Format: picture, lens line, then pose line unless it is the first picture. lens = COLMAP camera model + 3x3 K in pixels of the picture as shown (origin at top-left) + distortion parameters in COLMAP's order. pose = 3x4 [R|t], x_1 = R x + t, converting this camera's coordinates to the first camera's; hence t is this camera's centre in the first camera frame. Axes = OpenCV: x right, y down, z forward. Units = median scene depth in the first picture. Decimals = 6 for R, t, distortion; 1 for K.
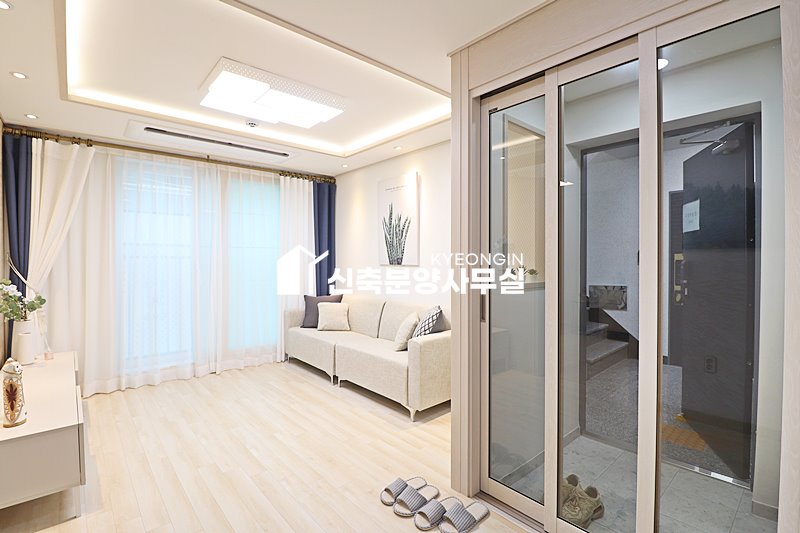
lens RADIAL K [[372.1, 0, 398.1], [0, 372.1, 263.8], [0, 0, 1]] dist [-0.005014, -0.008478]
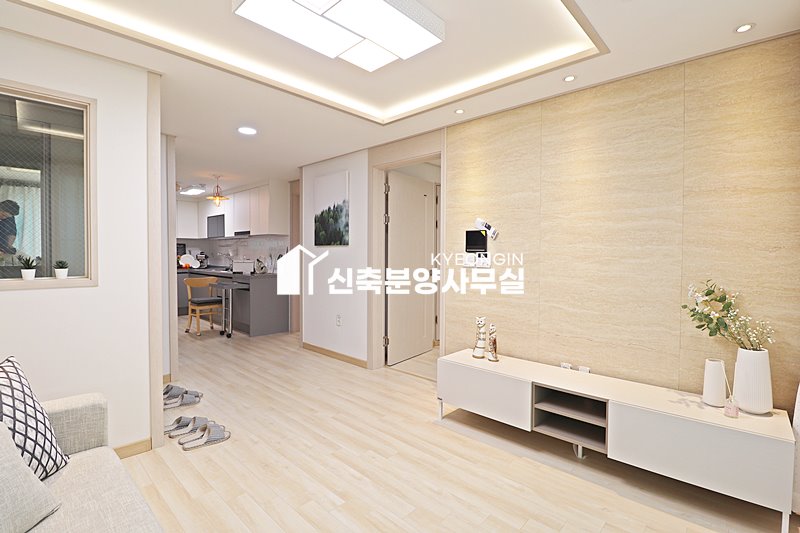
lens RADIAL K [[372.1, 0, 399.9], [0, 372.1, 263.0], [0, 0, 1]] dist [-0.005014, -0.008478]
pose [[-0.995368, -0.002540, -0.096104, -0.267440], [-0.006324, 0.999215, 0.039097, -0.012491], [0.095930, 0.039524, -0.994603, 1.215032]]
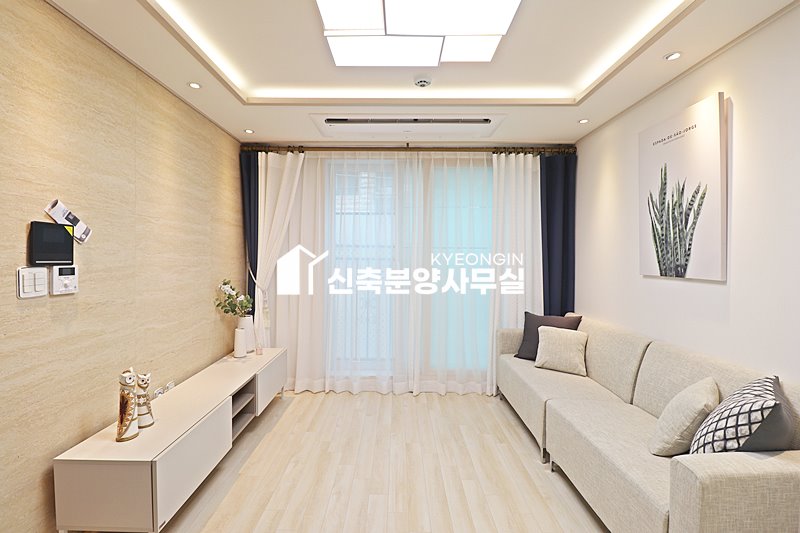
lens RADIAL K [[372.1, 0, 394.6], [0, 372.1, 261.4], [0, 0, 1]] dist [-0.005014, -0.008478]
pose [[0.747463, 0.013085, -0.664174, 0.053286], [-0.014972, 0.999884, 0.002849, -0.017235], [0.664134, 0.007814, 0.747572, 0.351723]]
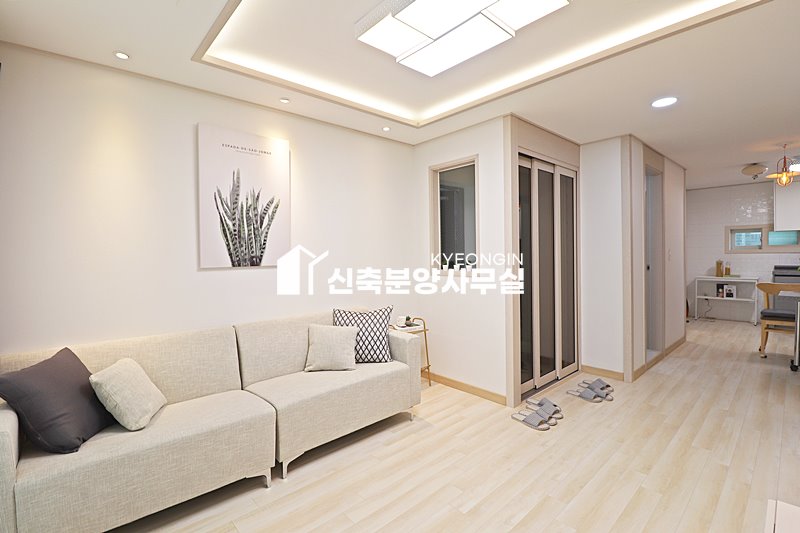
lens RADIAL K [[372.1, 0, 398.3], [0, 372.1, 262.1], [0, 0, 1]] dist [-0.005014, -0.008478]
pose [[-0.019423, -0.023675, 0.999531, -0.721001], [0.029865, 0.999260, 0.024249, -0.014438], [-0.999365, 0.030322, -0.018701, 0.807892]]
